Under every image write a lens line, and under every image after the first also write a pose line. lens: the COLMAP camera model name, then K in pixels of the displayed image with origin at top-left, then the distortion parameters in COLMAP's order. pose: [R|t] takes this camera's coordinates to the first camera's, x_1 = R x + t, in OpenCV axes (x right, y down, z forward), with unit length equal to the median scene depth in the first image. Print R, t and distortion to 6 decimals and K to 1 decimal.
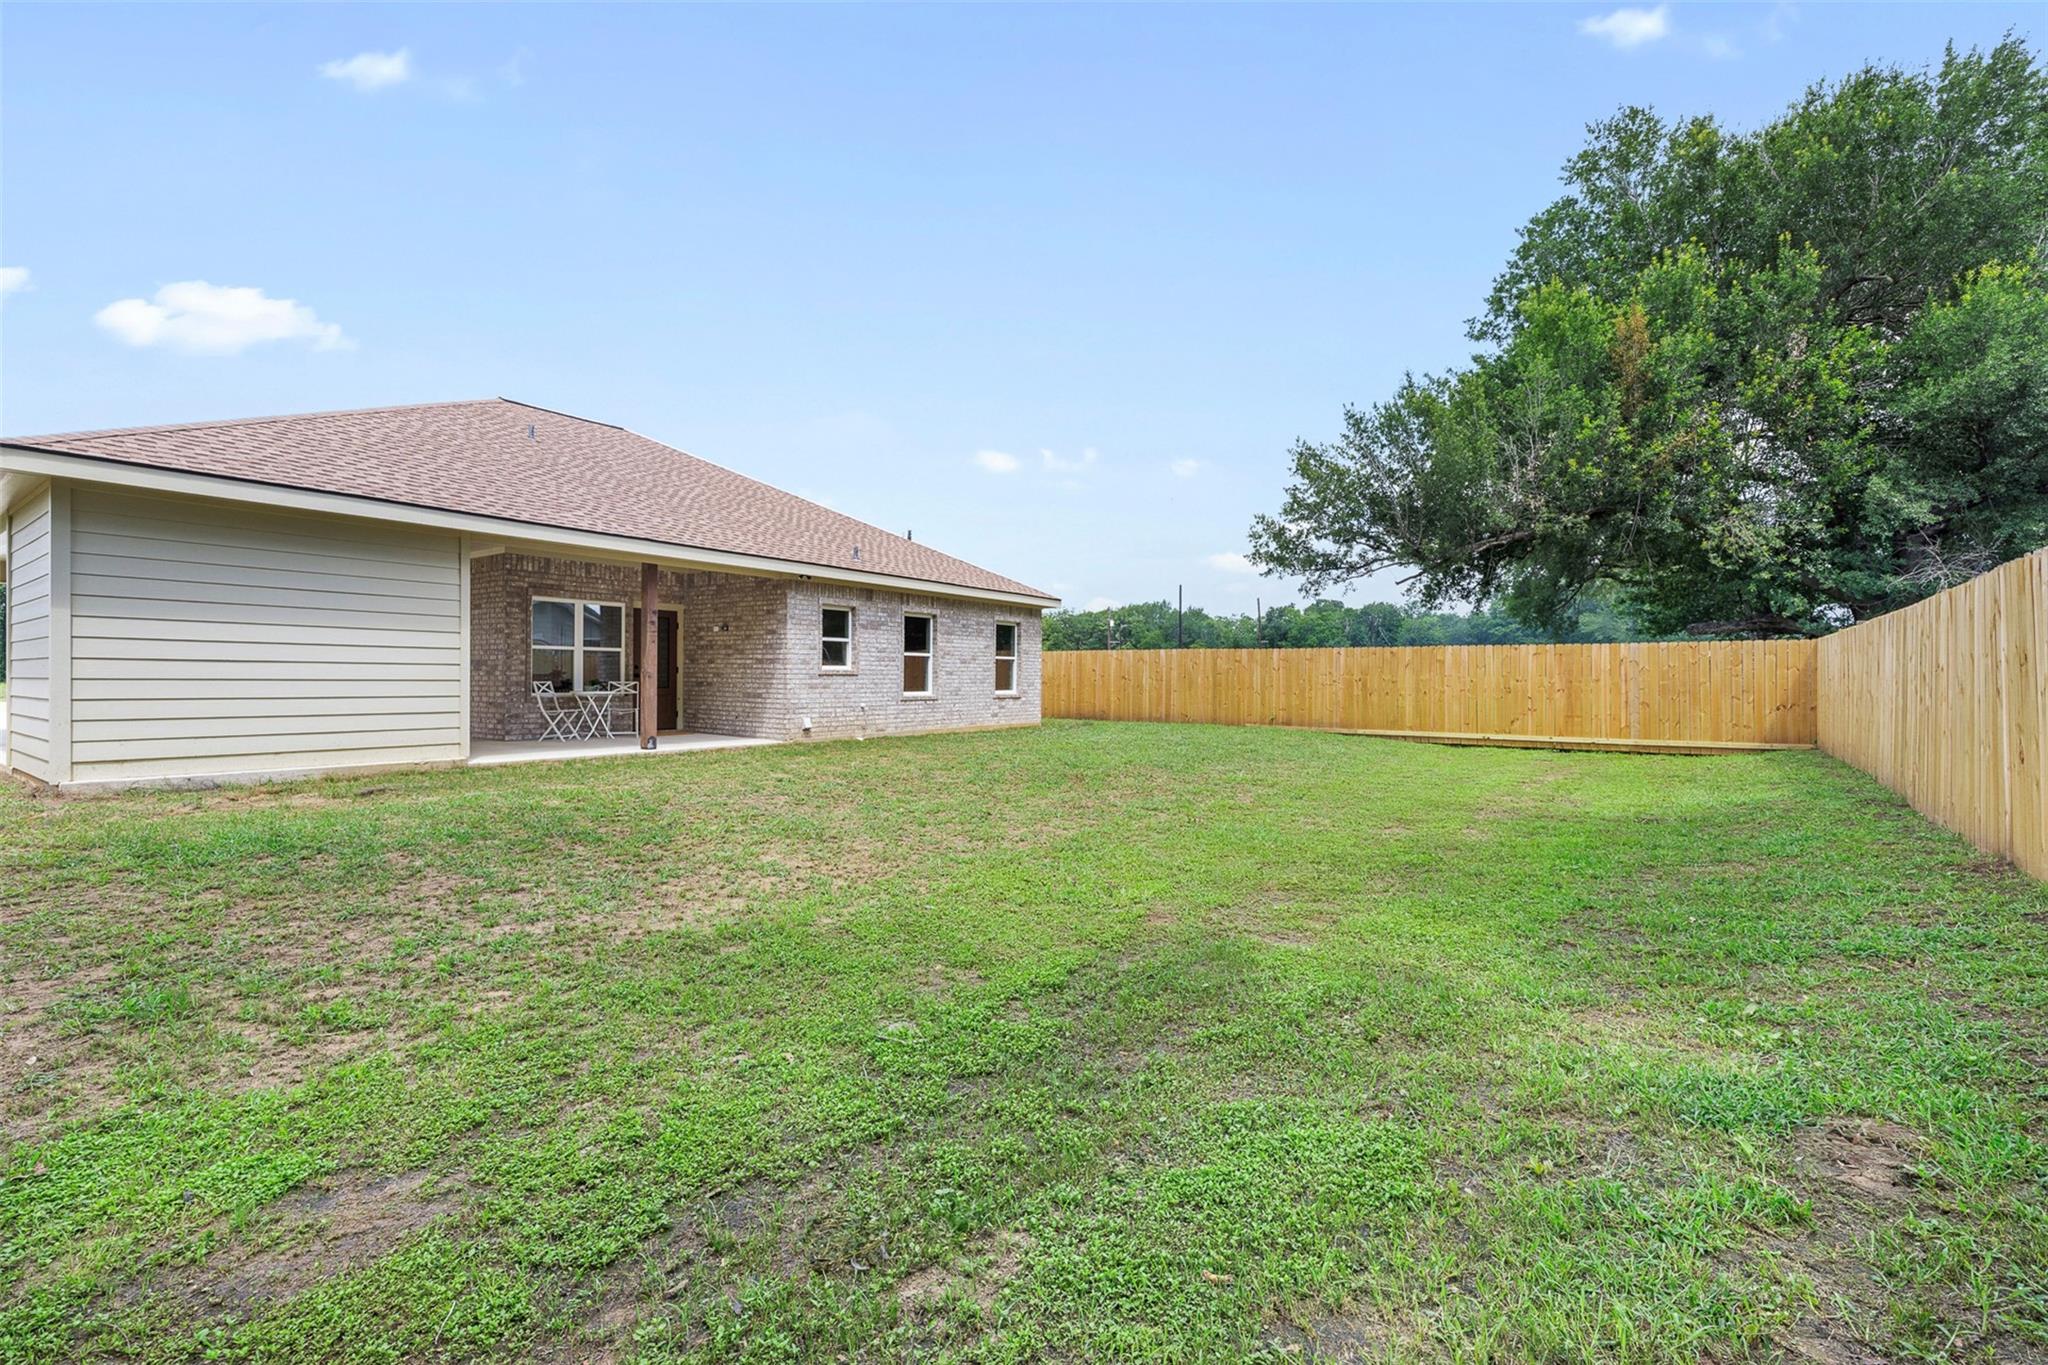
lens RADIAL K [[870.2, 0, 1017.1], [0, 870.2, 676.1], [0, 0, 1]] dist [0.002910, 0.000024]
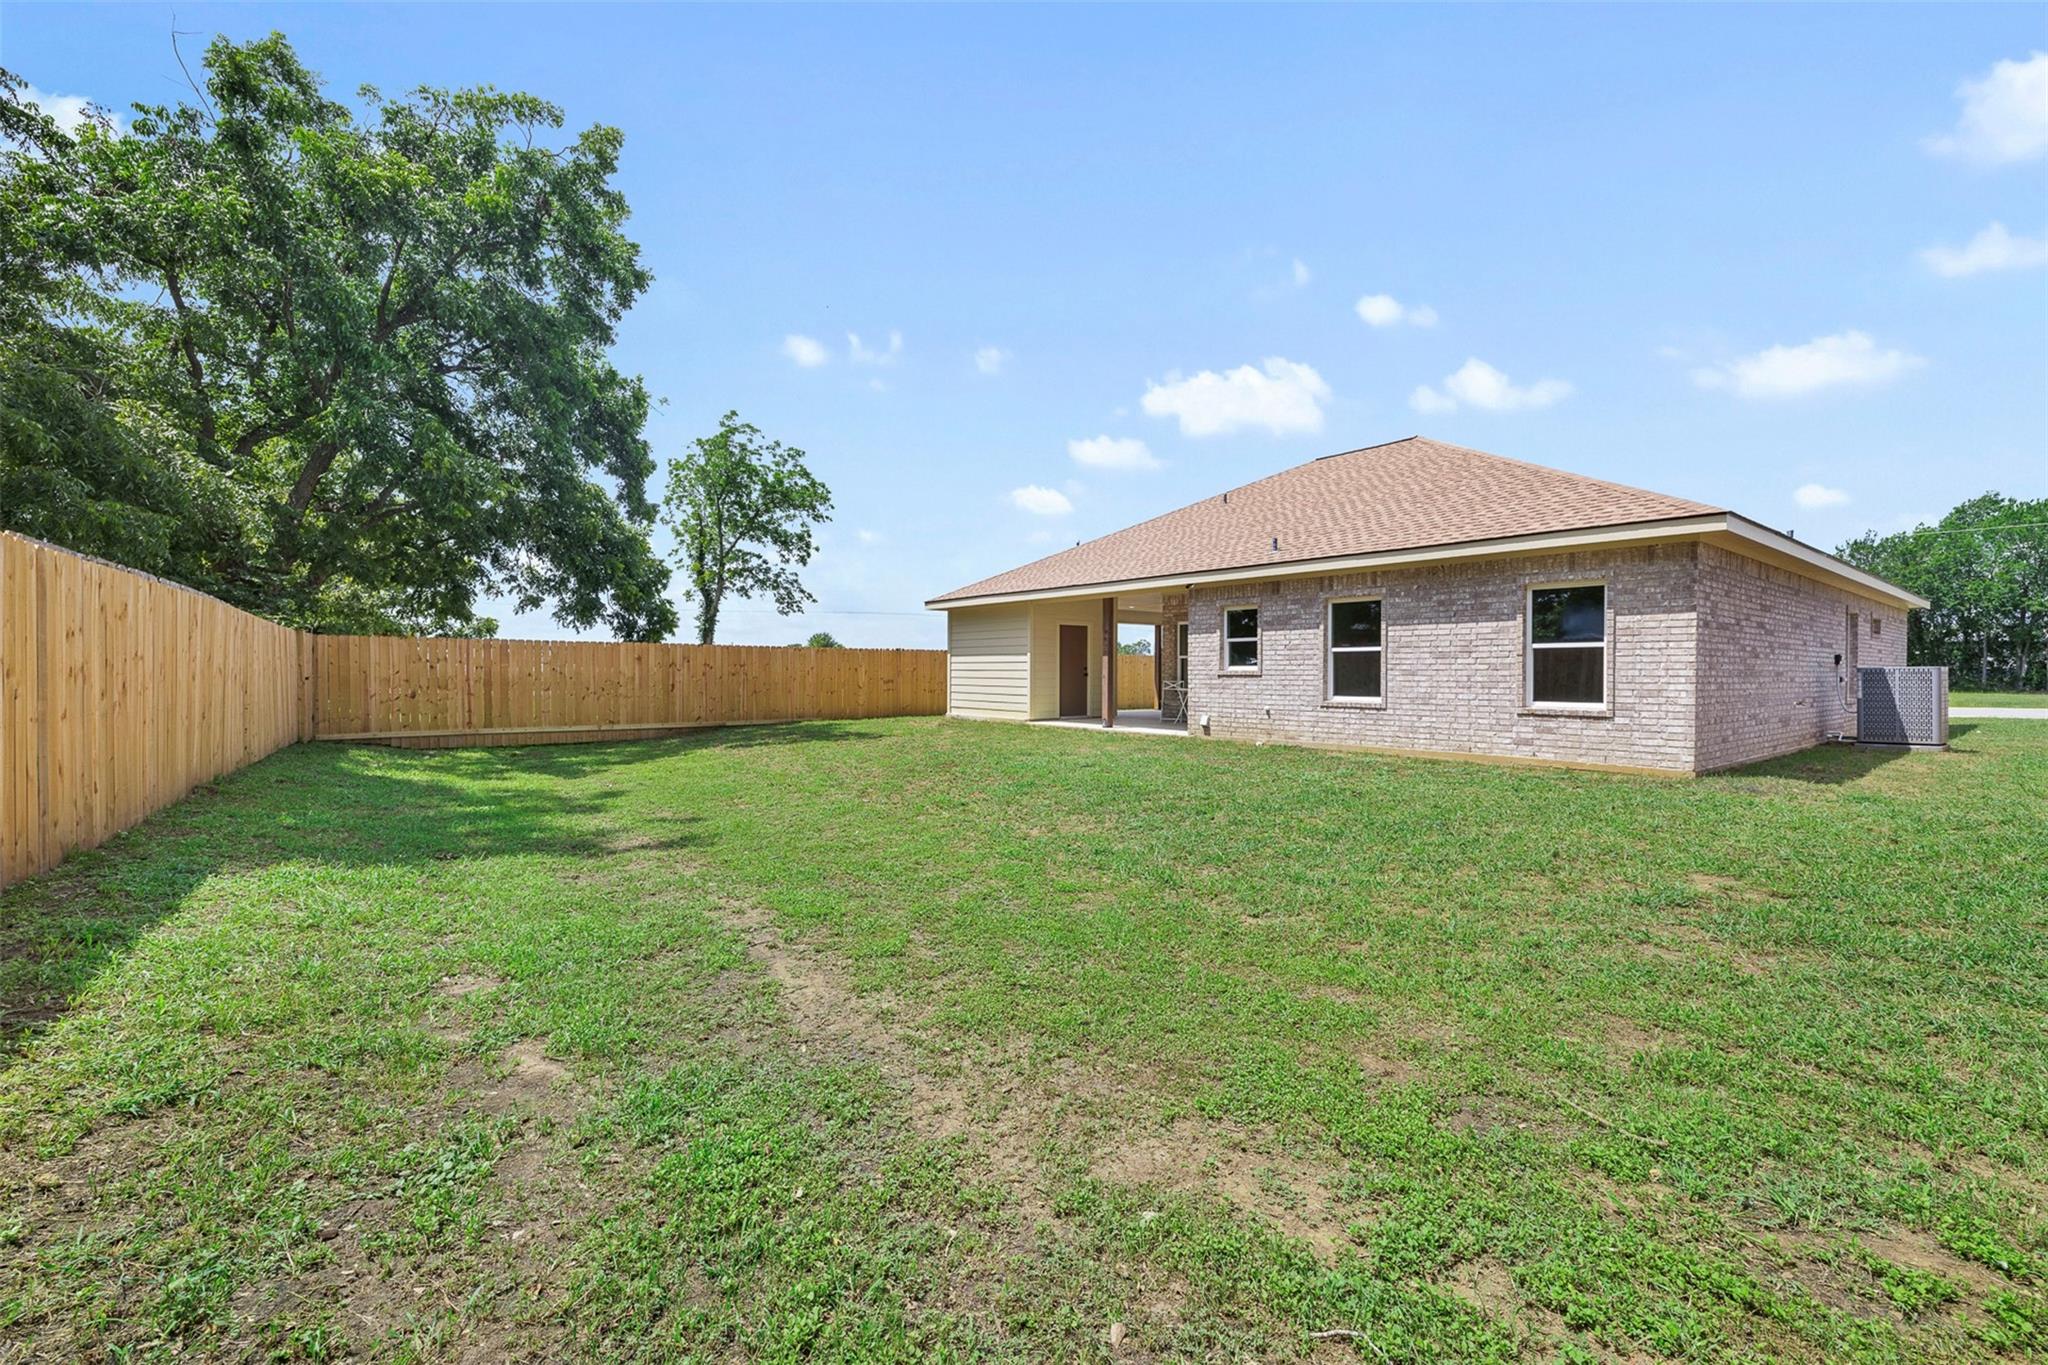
lens RADIAL K [[870.2, 0, 1024.1], [0, 870.2, 677.6], [0, 0, 1]] dist [0.002910, 0.000024]
pose [[-0.263888, -0.004931, -0.964541, 0.809875], [-0.006048, 0.999976, -0.003457, 0.005820], [0.964534, 0.004921, -0.263911, 1.021100]]
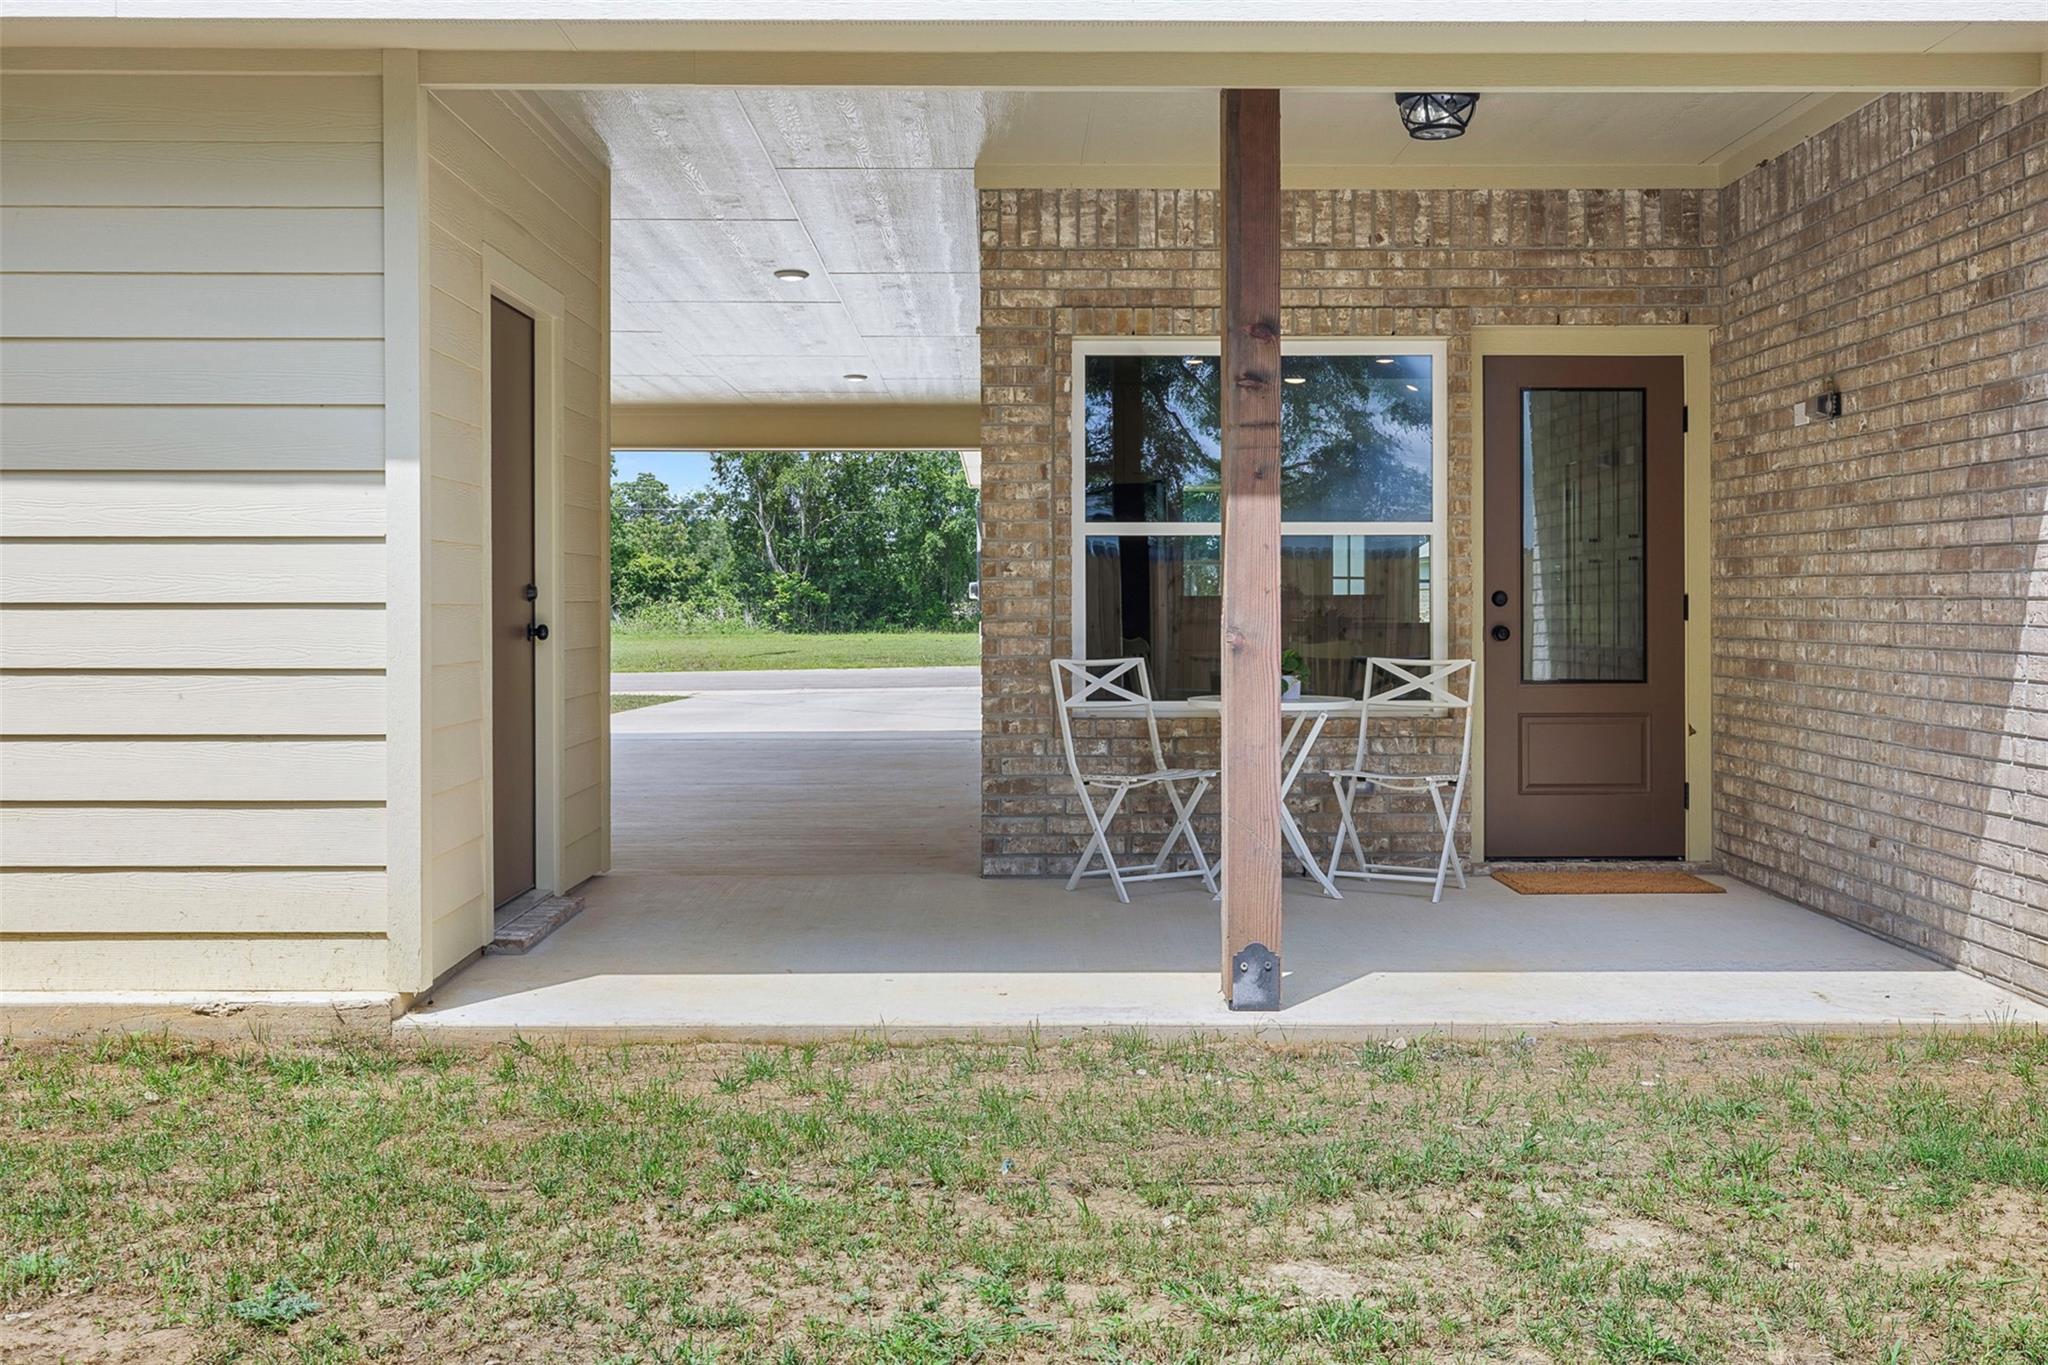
lens RADIAL K [[2028.5, 0, 1004.2], [0, 2028.5, 596.6], [0, 0, 1]] dist [0.007494, 0.000000]
pose [[0.585509, -0.012364, -0.810572, -0.058956], [0.007822, 0.999923, -0.009603, -0.006344], [0.810628, -0.000718, 0.585561, 0.552735]]
